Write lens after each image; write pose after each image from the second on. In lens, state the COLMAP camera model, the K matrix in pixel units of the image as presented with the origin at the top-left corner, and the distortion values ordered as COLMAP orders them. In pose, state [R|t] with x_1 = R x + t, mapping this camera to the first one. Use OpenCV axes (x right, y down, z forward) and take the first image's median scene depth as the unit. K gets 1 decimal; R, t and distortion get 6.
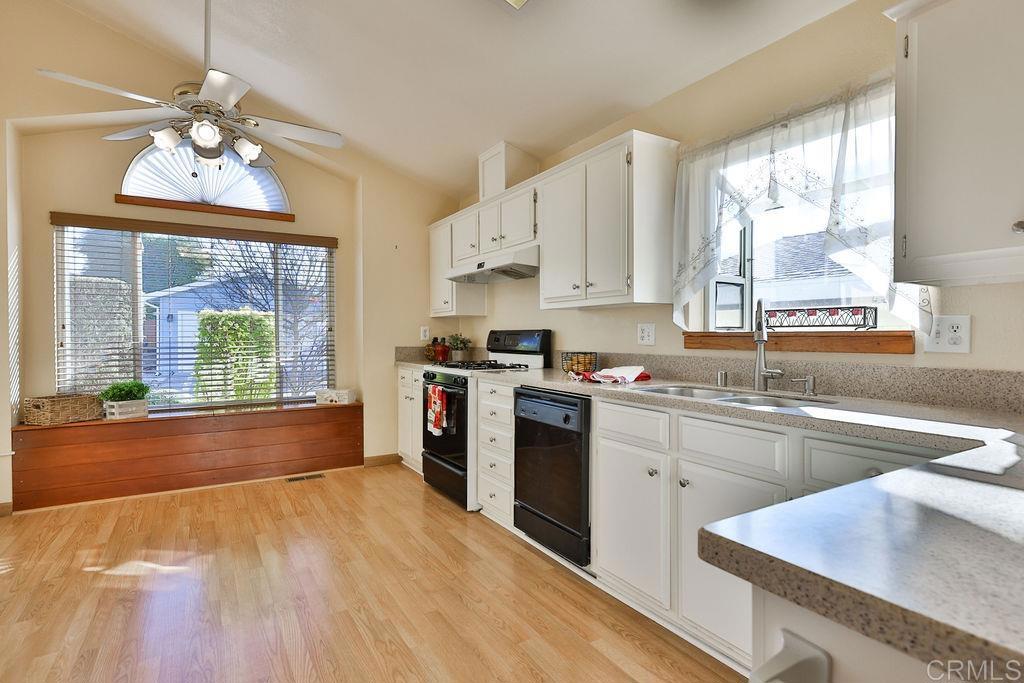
lens RADIAL K [[520.2, 0, 517.1], [0, 520.2, 342.8], [0, 0, 1]] dist [-0.001020, 0.000079]
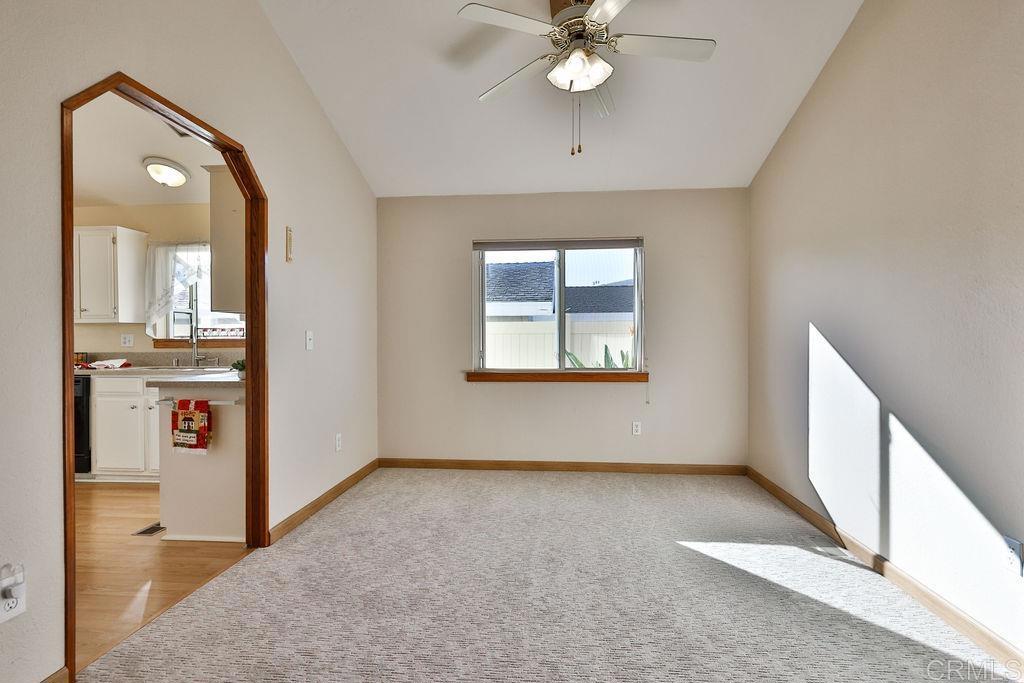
lens RADIAL K [[473.3, 0, 510.4], [0, 473.3, 339.5], [0, 0, 1]] dist [-0.003932, -0.000173]
pose [[0.597341, -0.009635, 0.801930, -0.264176], [0.018450, 0.999828, -0.001731, 0.006997], [-0.801775, 0.015829, 0.597416, -1.010729]]
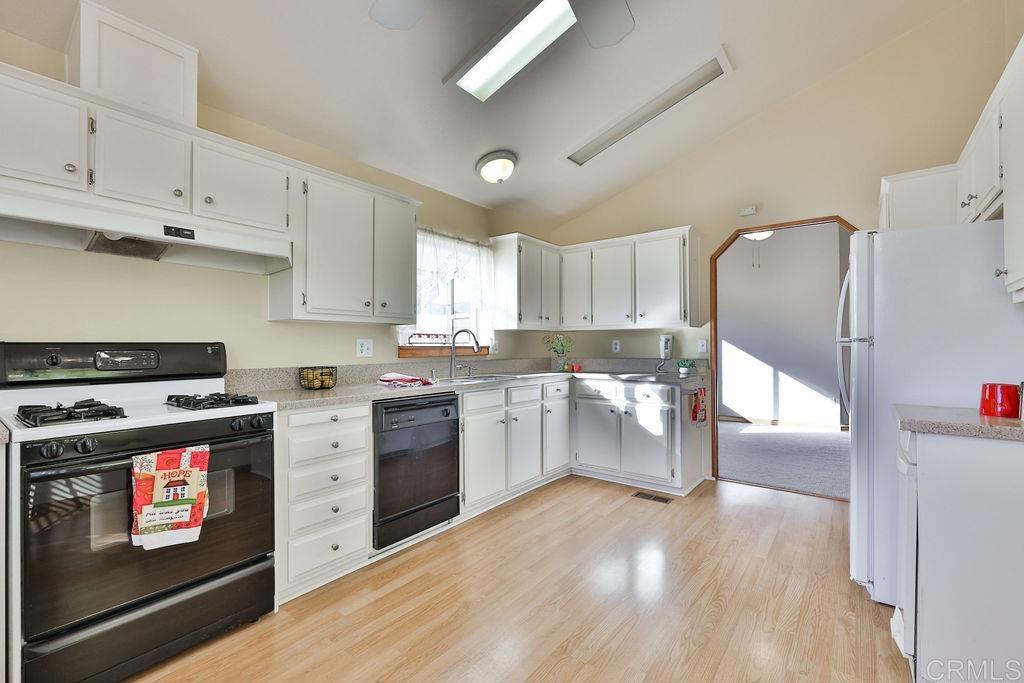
lens RADIAL K [[446.5, 0, 518.5], [0, 446.5, 340.7], [0, 0, 1]] dist [0.002526, 0.000034]
pose [[-0.367775, 0.012522, 0.929831, -0.905719], [0.016770, 0.999836, -0.006832, -0.021492], [-0.929764, 0.013081, -0.367924, 1.107198]]
